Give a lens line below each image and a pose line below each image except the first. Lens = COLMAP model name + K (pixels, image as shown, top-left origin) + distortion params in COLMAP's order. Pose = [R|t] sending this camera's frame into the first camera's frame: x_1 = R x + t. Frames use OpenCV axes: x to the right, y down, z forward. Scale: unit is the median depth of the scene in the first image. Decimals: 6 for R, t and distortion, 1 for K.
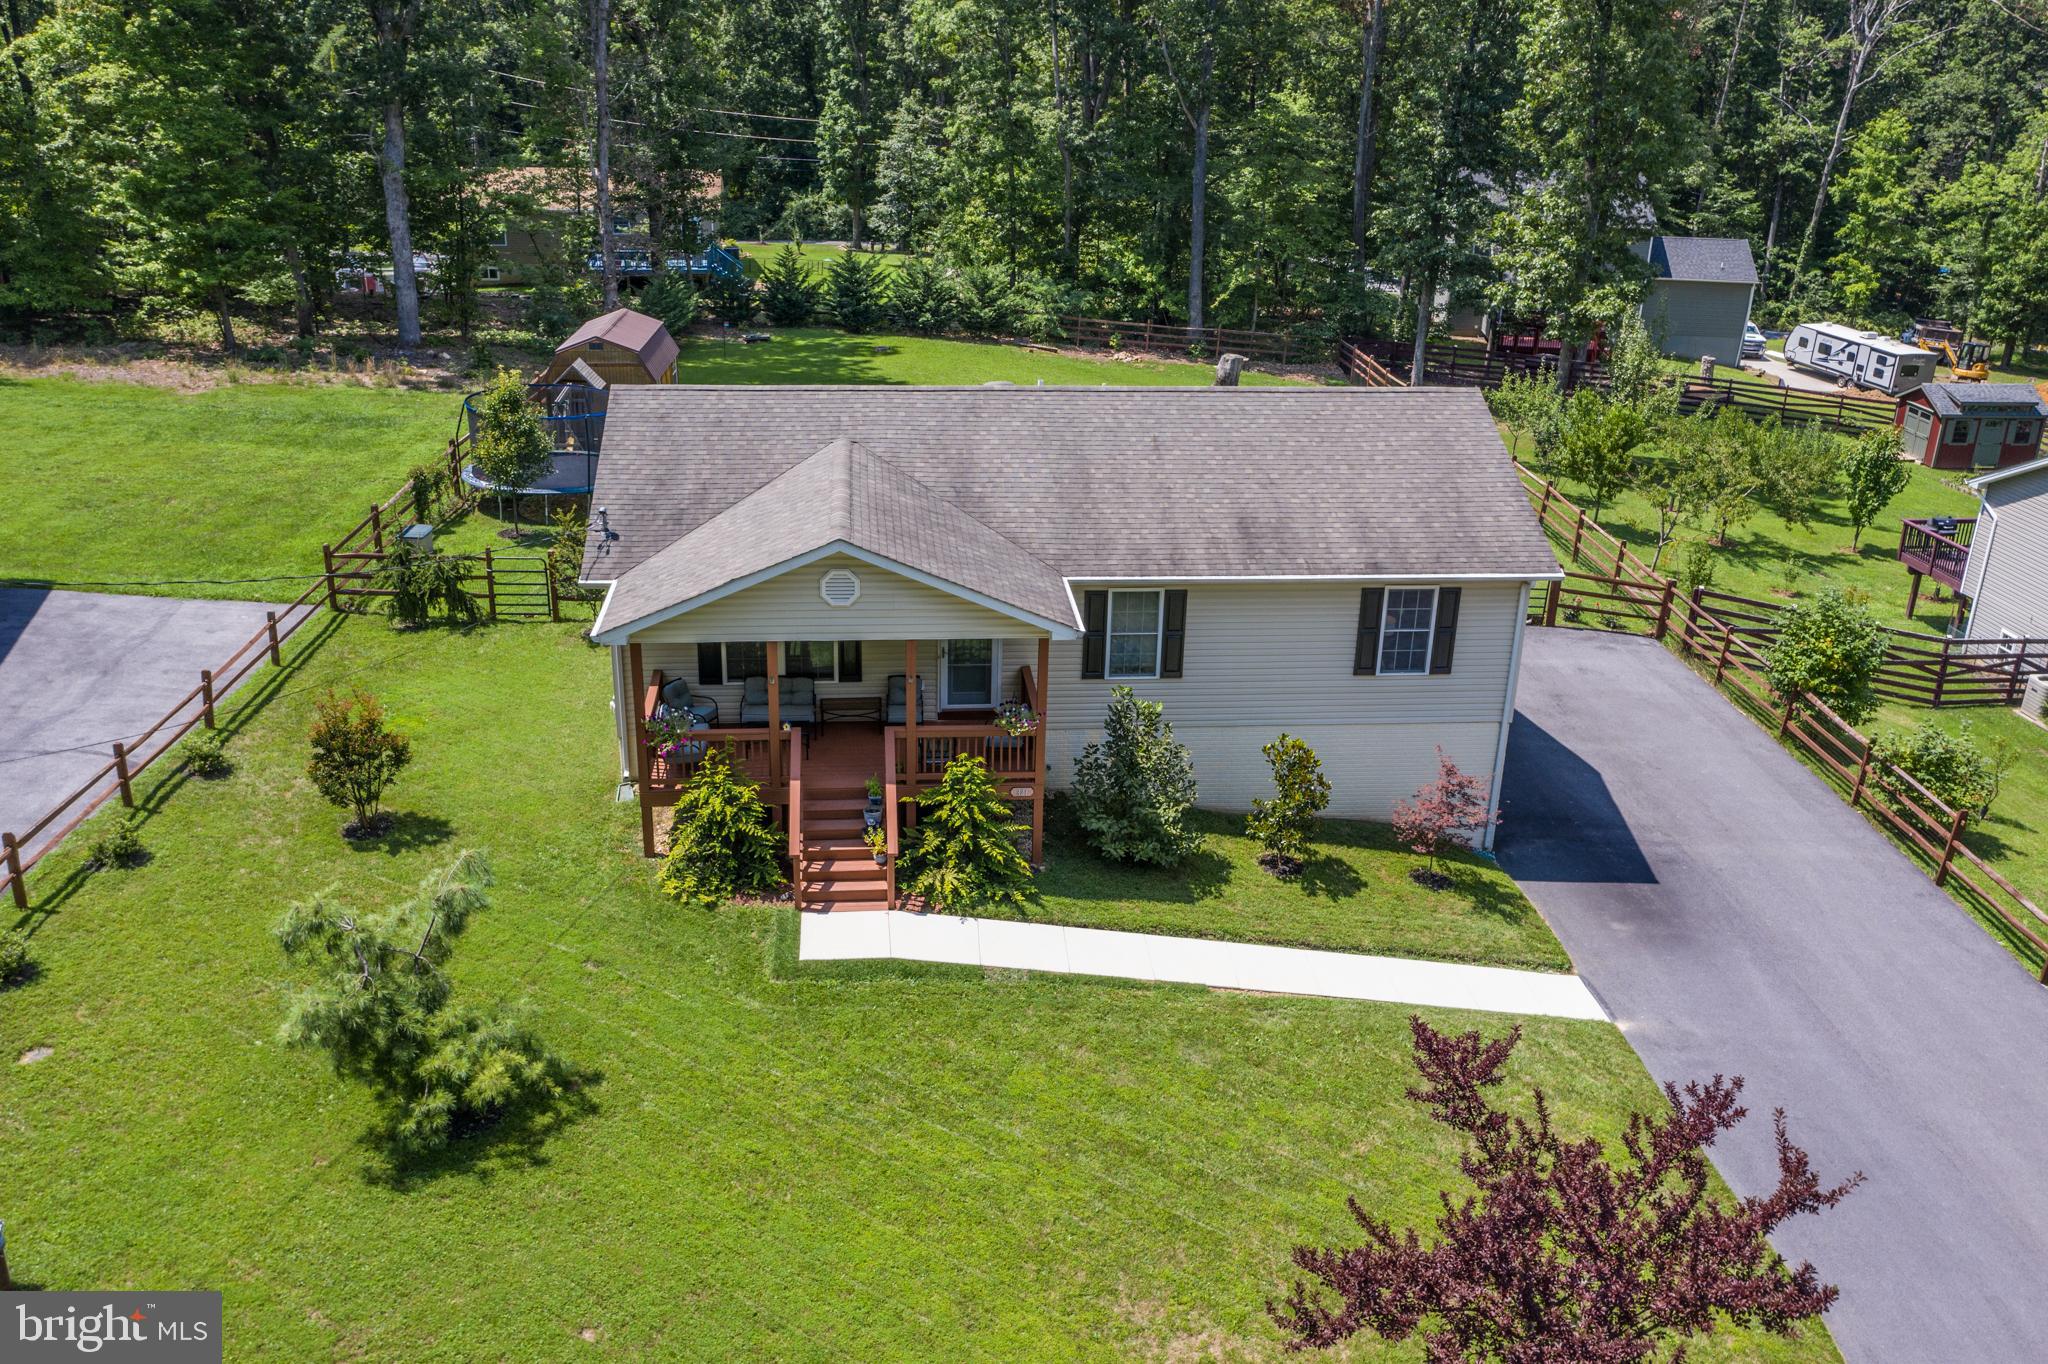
lens RADIAL K [[1673.6, 0, 1024.0], [0, 1673.6, 682.0], [0, 0, 1]] dist [-0.002385, 0.002006]
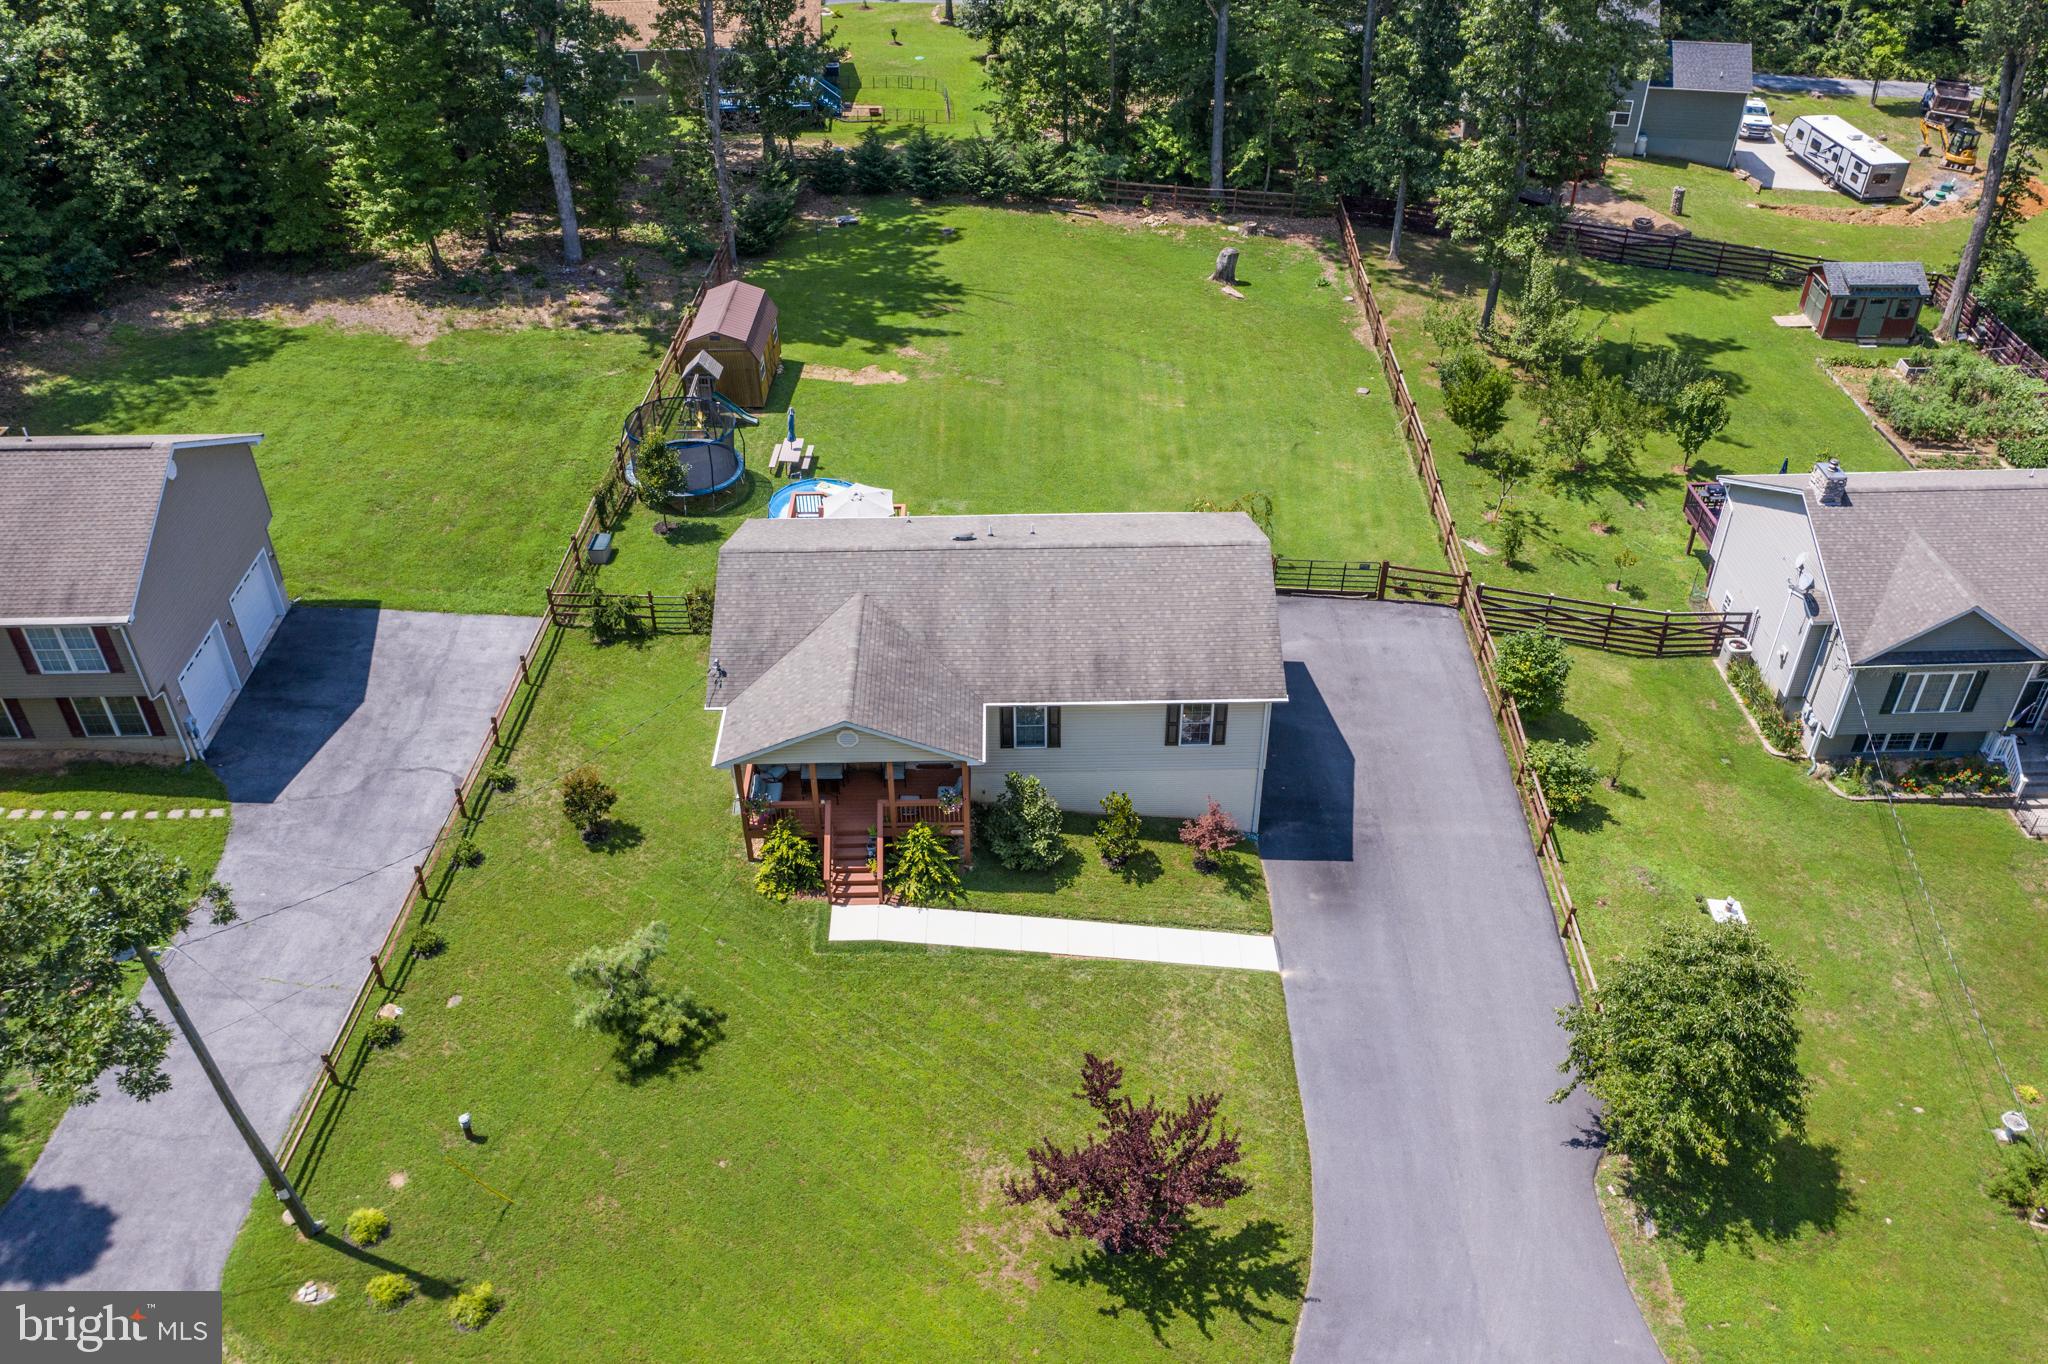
lens RADIAL K [[1587.7, 0, 1024.0], [0, 1587.7, 682.0], [0, 0, 1]] dist [-0.005056, -0.000939]
pose [[0.996676, 0.020657, -0.078810, 0.191009], [0.000403, 0.966061, 0.258315, -0.501279], [0.081471, -0.257489, 0.962841, -0.545743]]
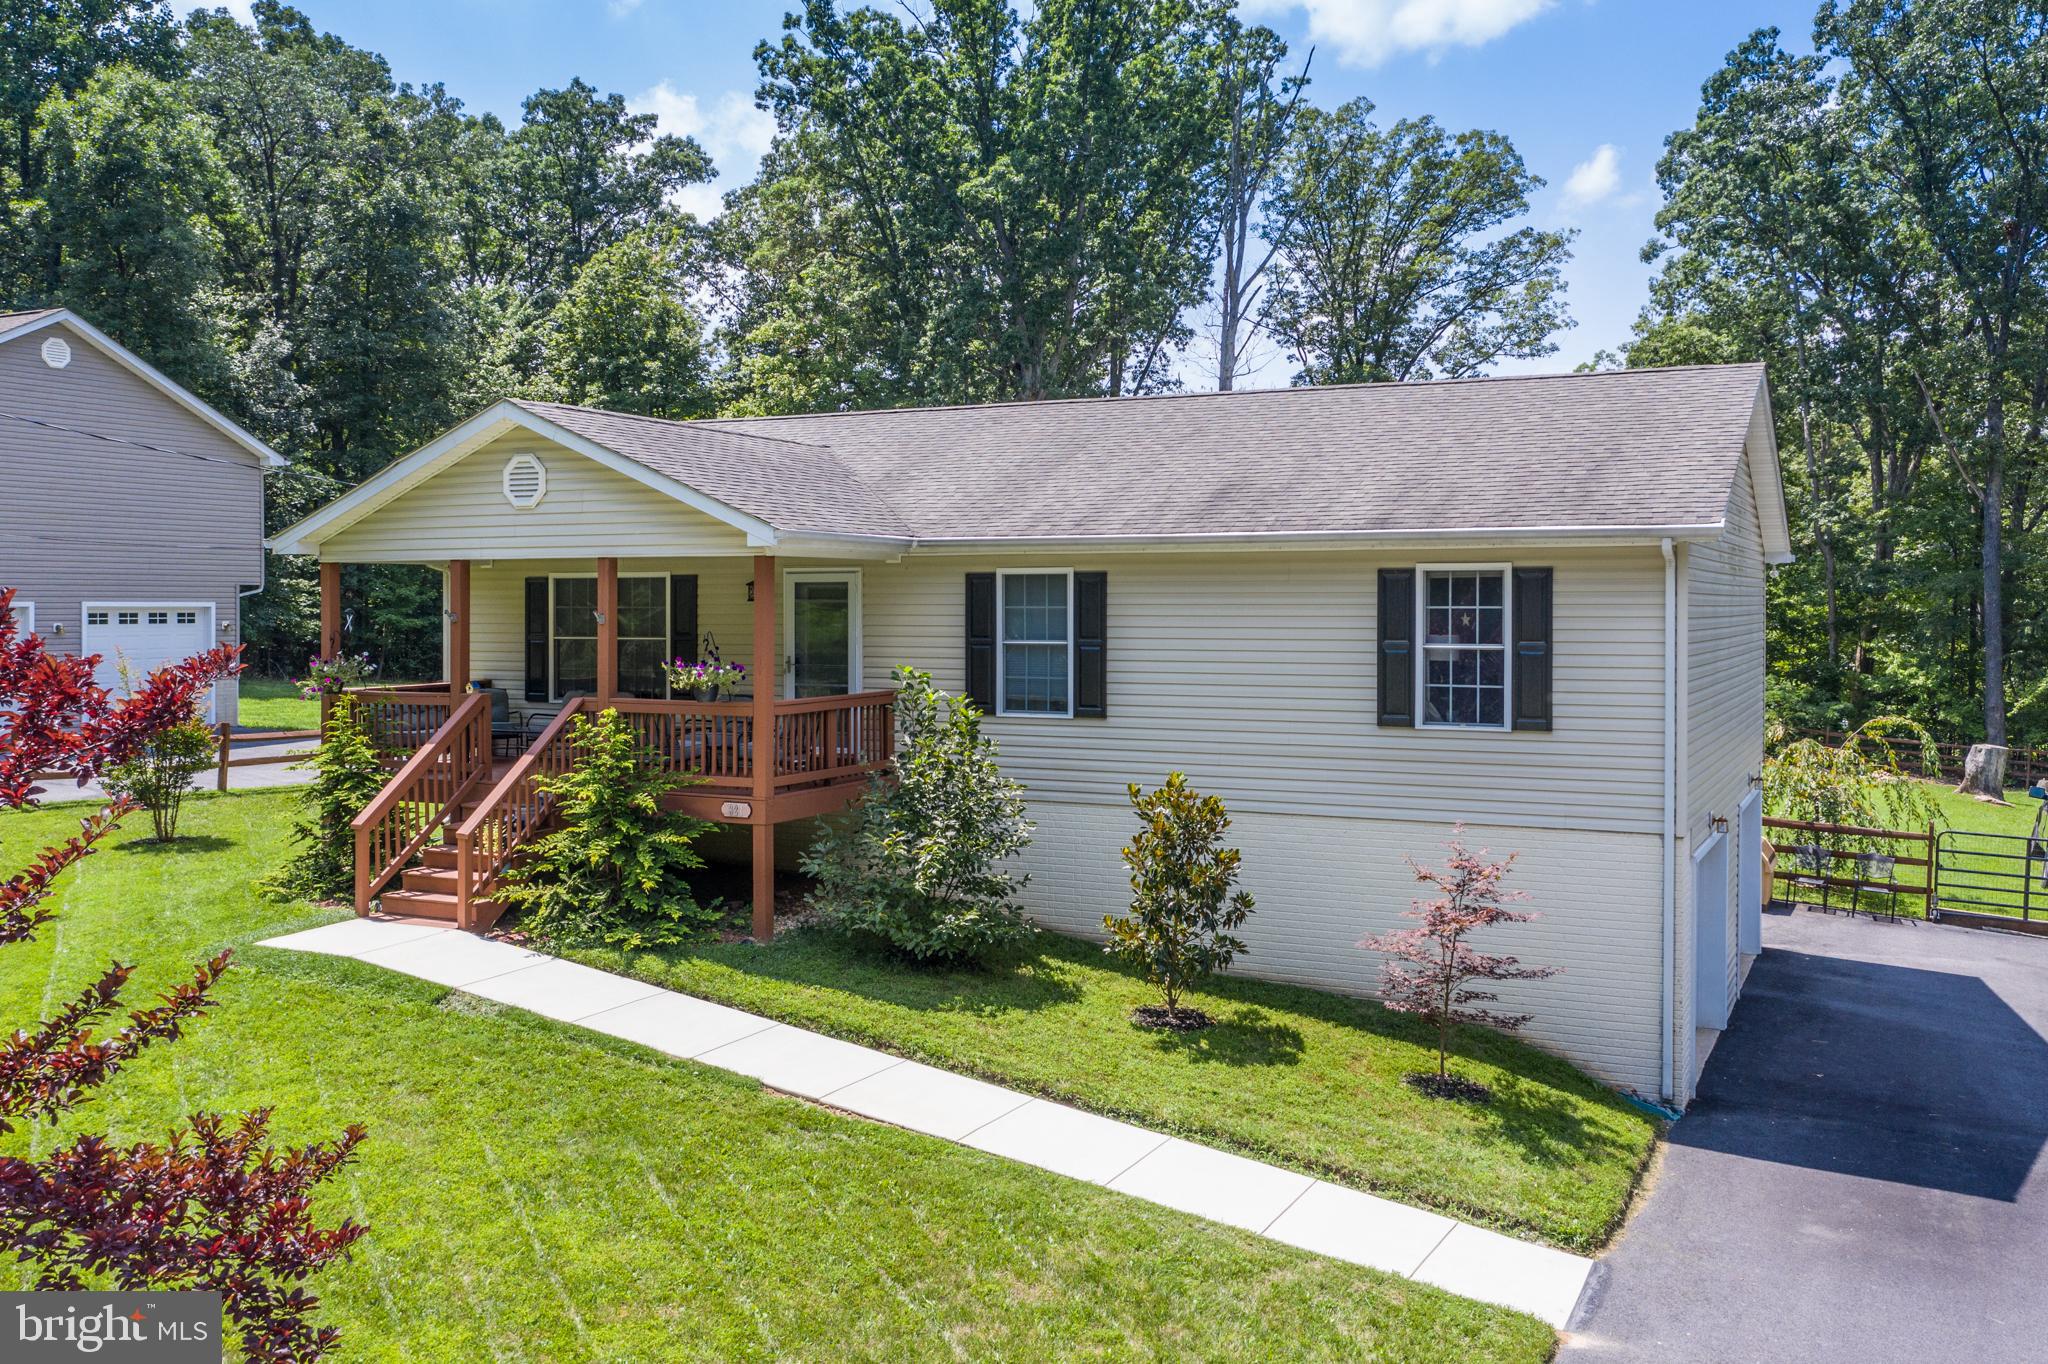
lens RADIAL K [[1726.0, 0, 1095.6], [0, 1726.0, 640.3], [0, 0, 1]] dist [-0.000435, 0.000575]
pose [[0.864829, -0.010897, -0.501948, 0.438410], [-0.171920, 0.932896, -0.316463, 0.185110], [0.471713, 0.359982, 0.804922, 0.487690]]
